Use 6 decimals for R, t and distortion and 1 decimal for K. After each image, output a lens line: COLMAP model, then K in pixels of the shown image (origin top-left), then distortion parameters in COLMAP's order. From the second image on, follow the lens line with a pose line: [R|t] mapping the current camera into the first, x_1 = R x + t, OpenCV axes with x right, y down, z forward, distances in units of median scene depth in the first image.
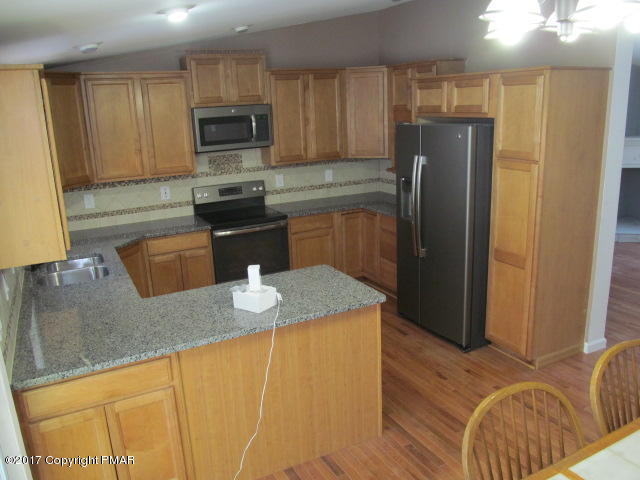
lens RADIAL K [[519.4, 0, 320.0], [0, 519.4, 240.0], [0, 0, 1]] dist [-0.089250, 0.008073]
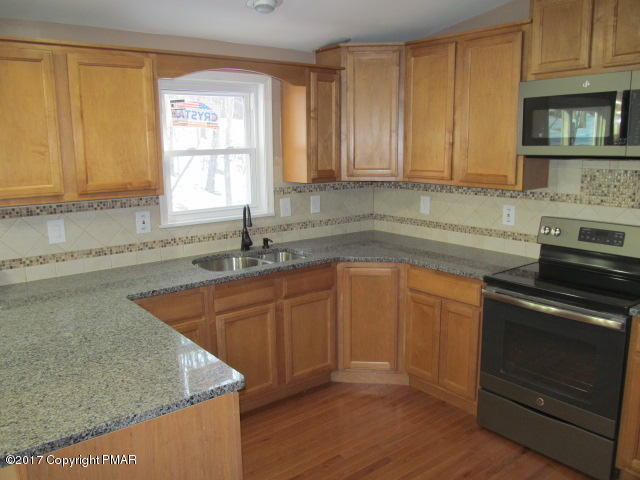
lens RADIAL K [[519.4, 0, 320.0], [0, 519.4, 240.0], [0, 0, 1]] dist [-0.089250, 0.008073]
pose [[0.193462, 0.217356, -0.956728, 0.289053], [-0.244561, 0.955053, 0.167522, -0.112019], [0.950138, 0.201569, 0.237923, 0.620454]]
